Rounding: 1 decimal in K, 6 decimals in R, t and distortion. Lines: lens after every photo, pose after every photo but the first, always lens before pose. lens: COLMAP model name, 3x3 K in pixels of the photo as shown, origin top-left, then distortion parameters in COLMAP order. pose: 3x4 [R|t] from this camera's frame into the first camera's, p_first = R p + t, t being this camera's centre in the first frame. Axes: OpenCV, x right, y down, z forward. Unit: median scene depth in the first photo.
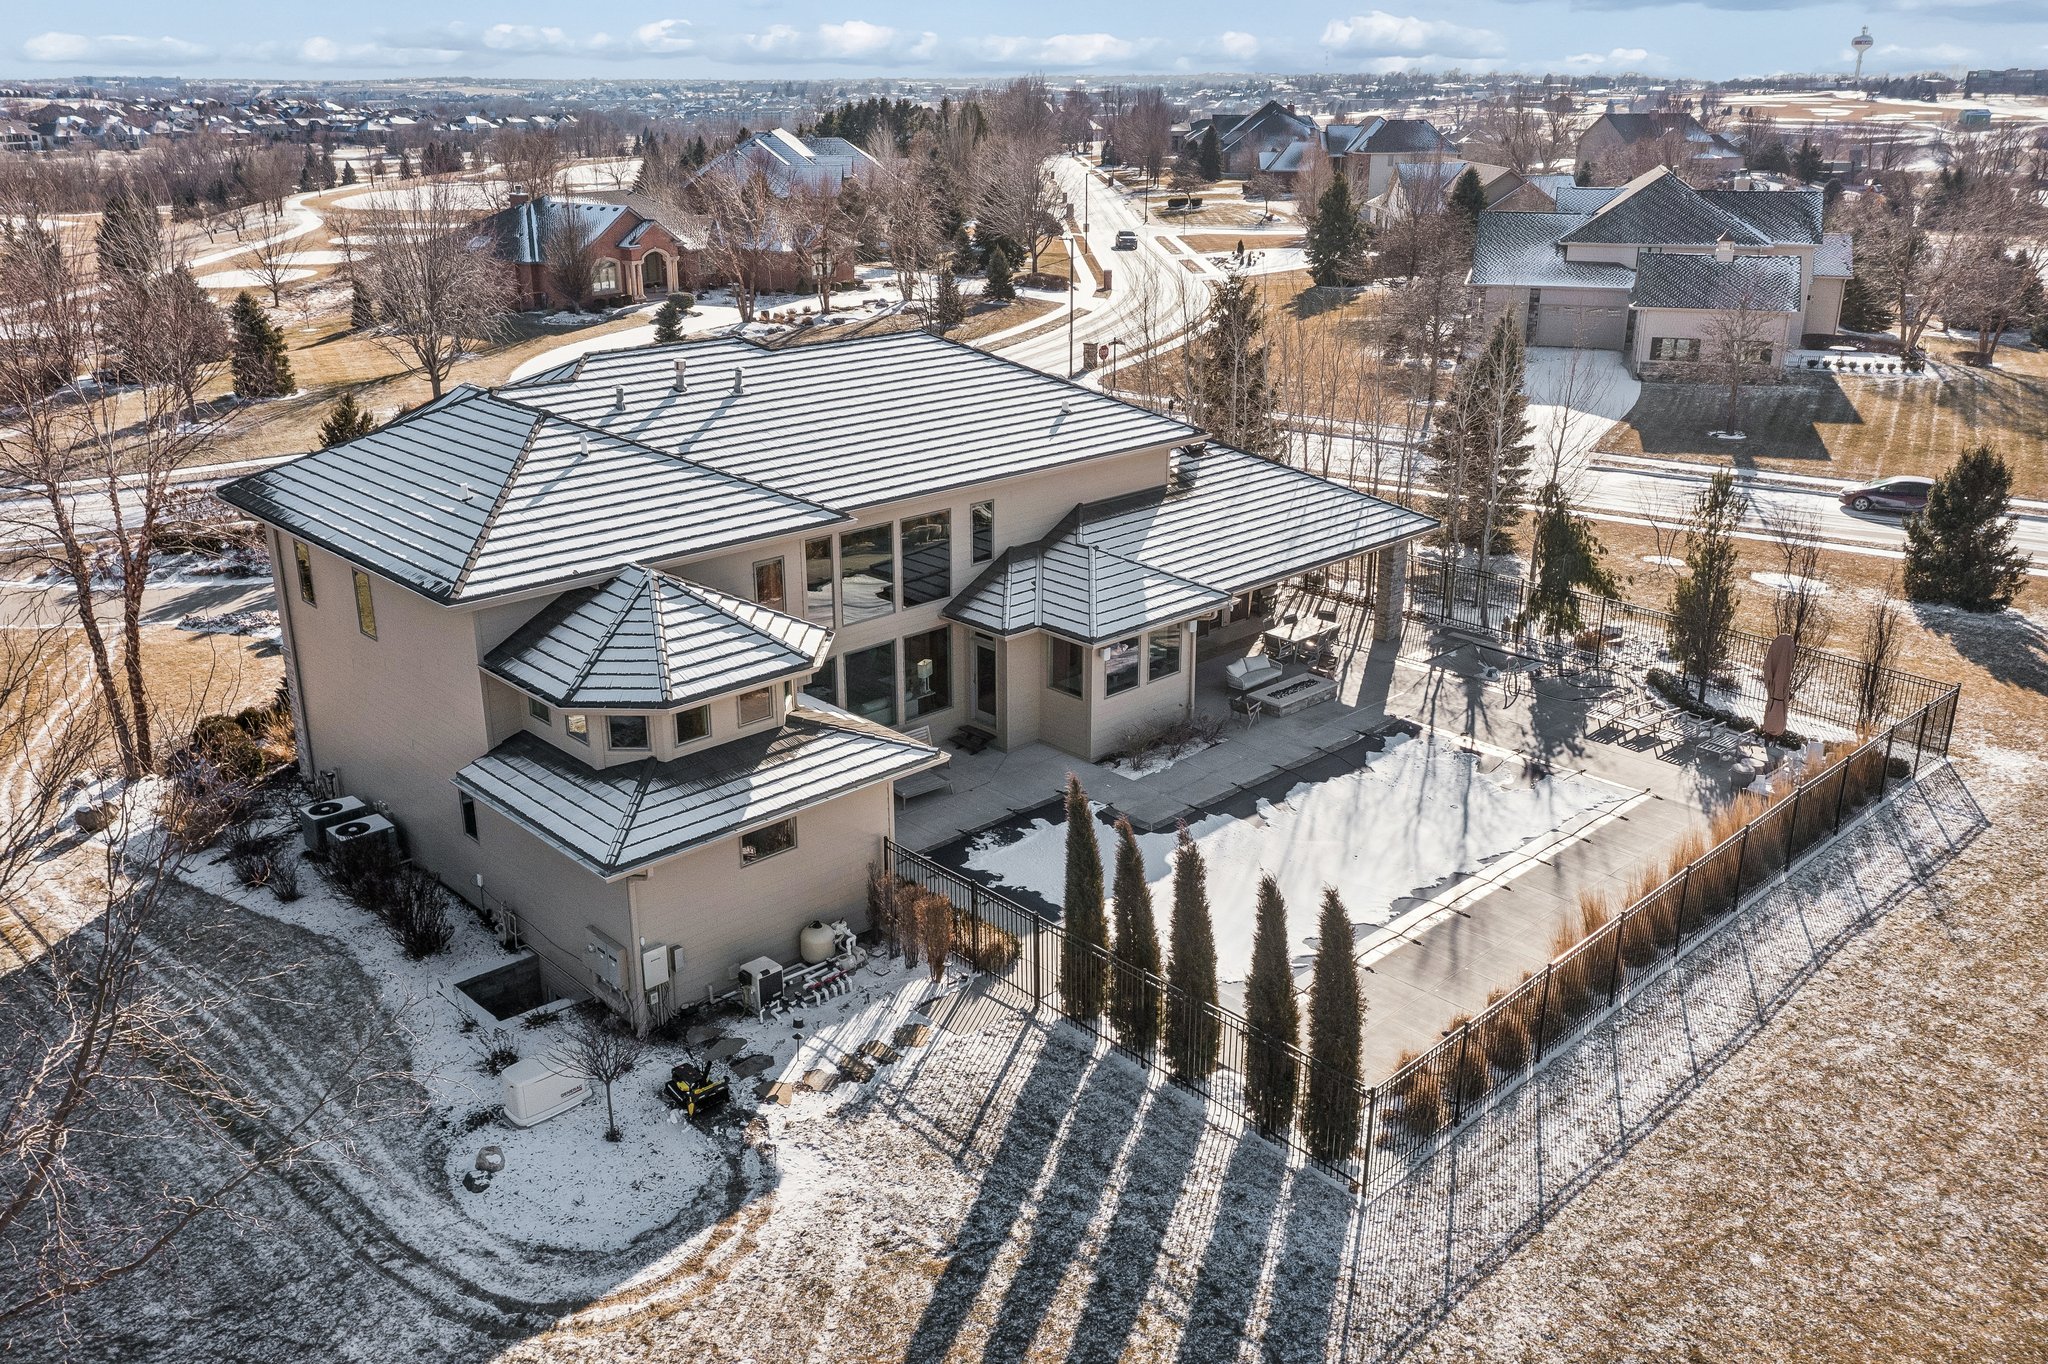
lens RADIAL K [[1652.7, 0, 1016.0], [0, 1652.7, 675.6], [0, 0, 1]] dist [0.007104, -0.002268]
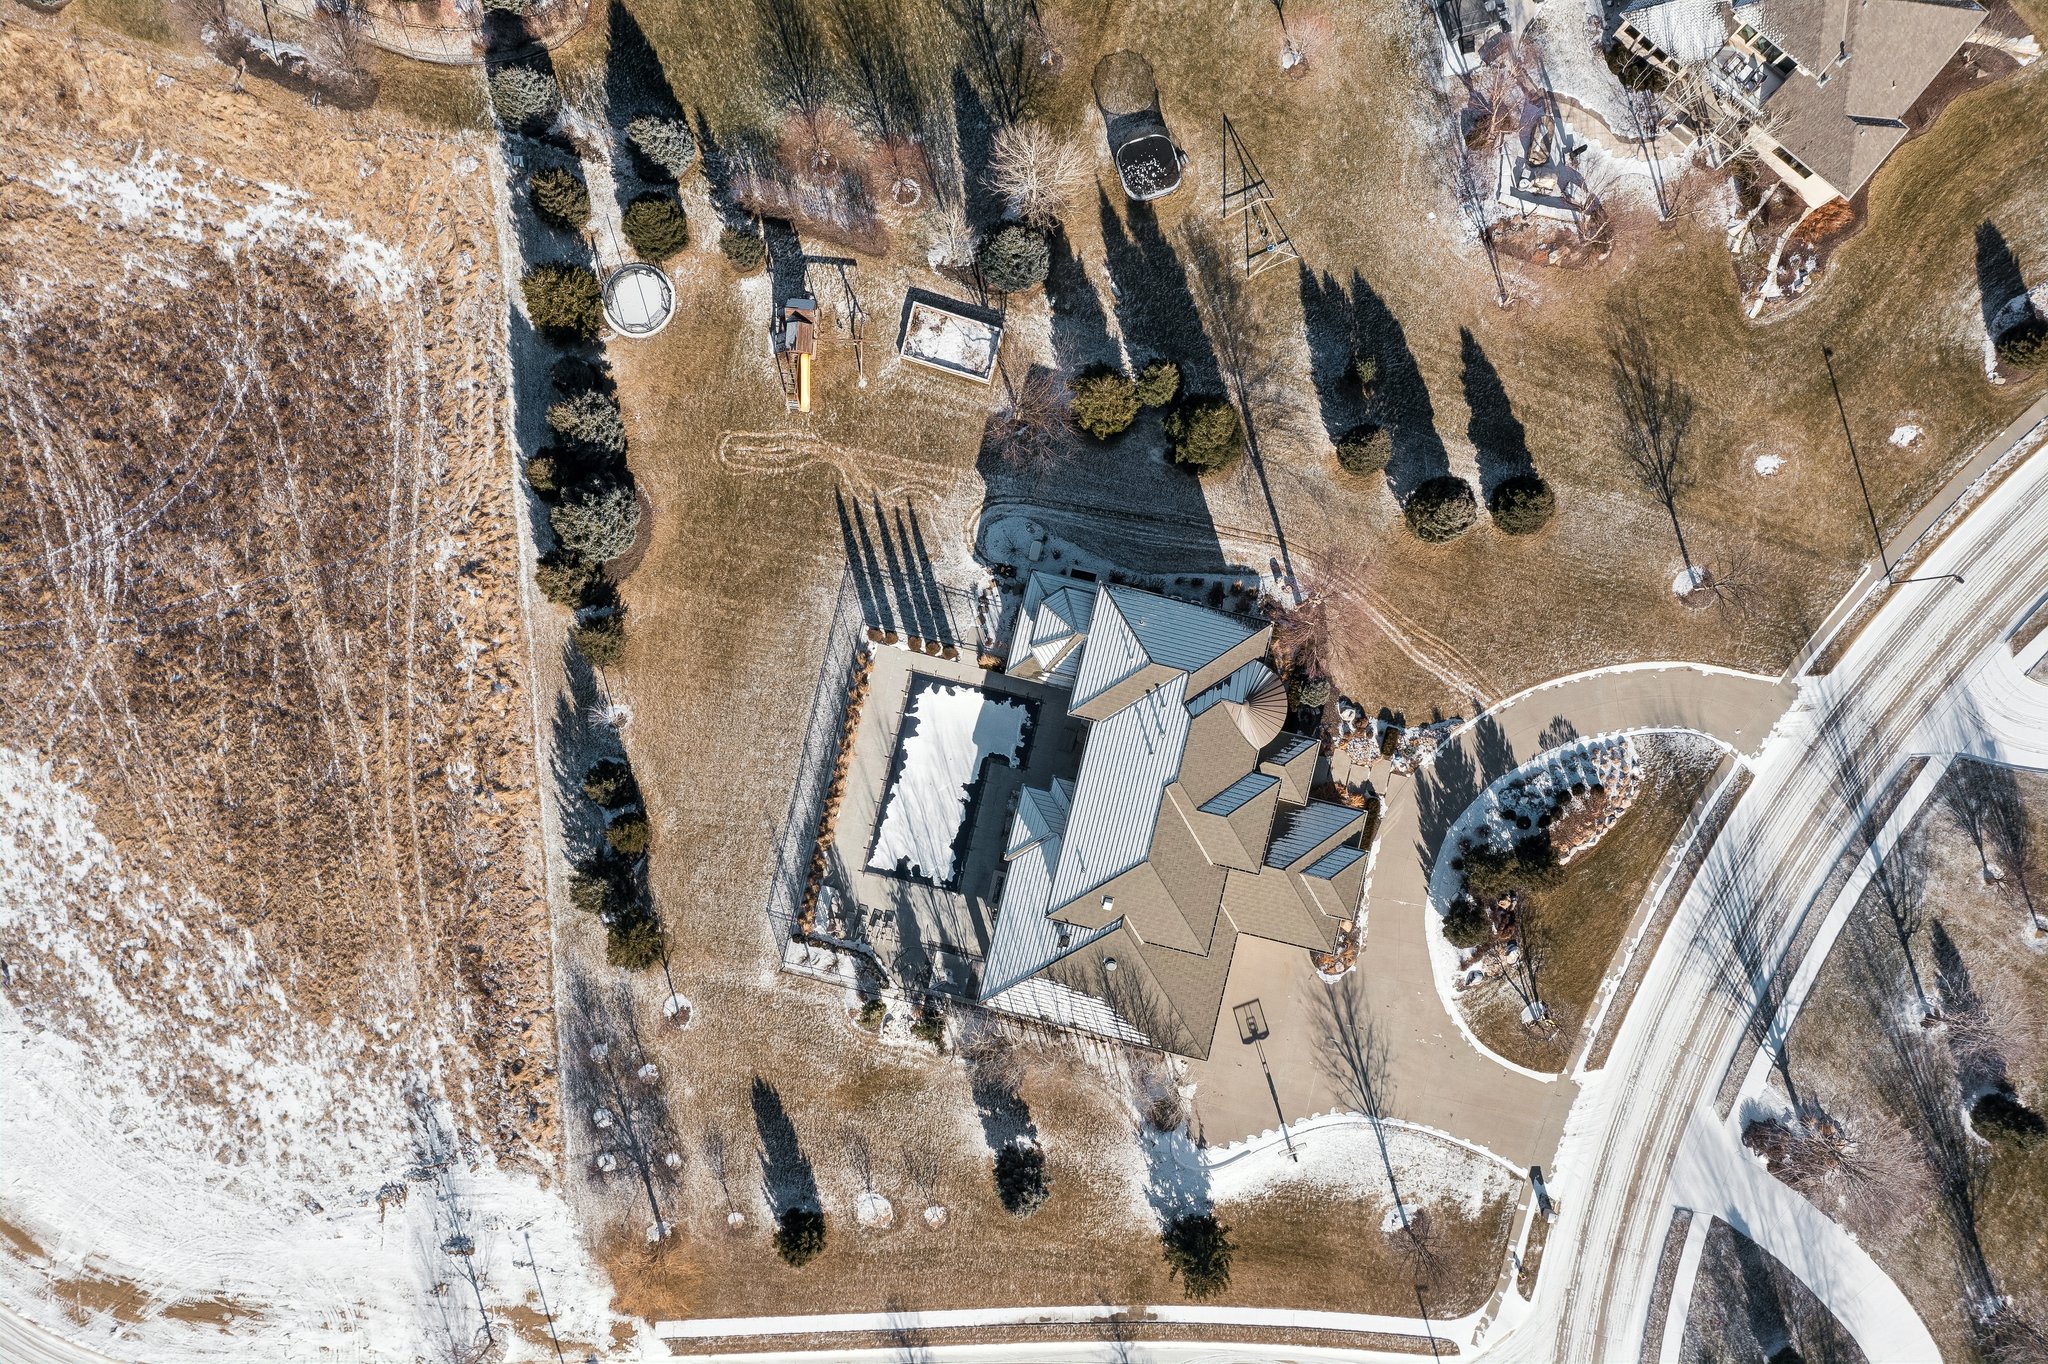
lens RADIAL K [[1652.7, 0, 1016.0], [0, 1652.7, 675.6], [0, 0, 1]] dist [0.007104, -0.002268]
pose [[-0.839674, 0.542817, 0.017241, -0.121969], [-0.163071, -0.282279, 0.945371, -3.418147], [0.518030, 0.790992, 0.325540, -0.145737]]
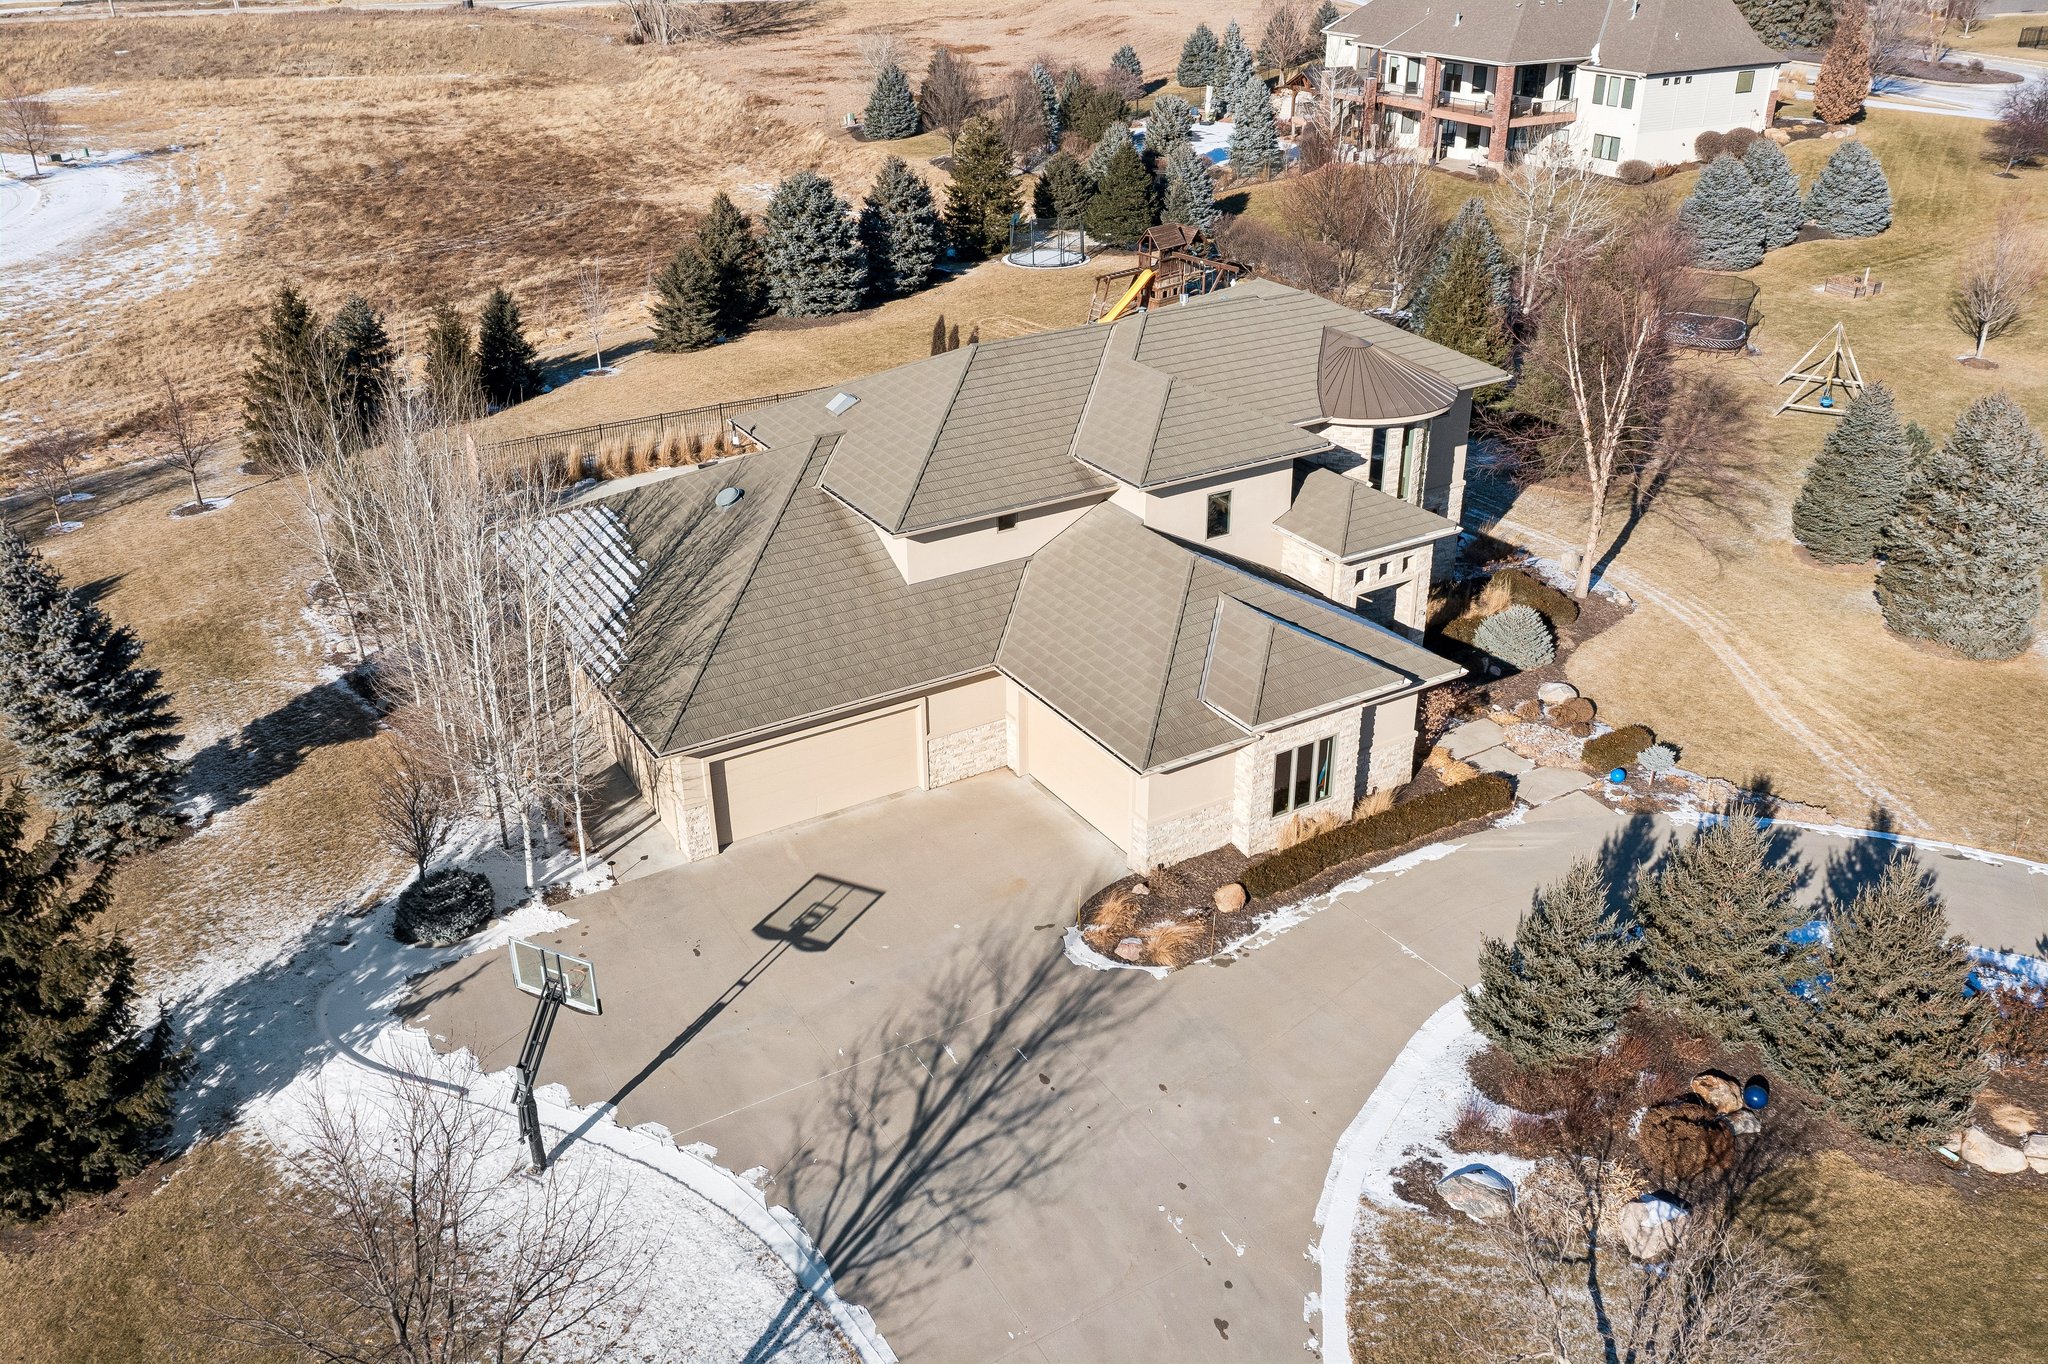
lens RADIAL K [[1641.3, 0, 1019.9], [0, 1641.3, 669.8], [0, 0, 1]] dist [-0.001938, 0.013987]
pose [[-0.975022, -0.090510, 0.202832, -0.462069], [0.084270, 0.694179, 0.714853, -1.178388], [-0.205503, 0.714089, -0.669212, 2.661155]]
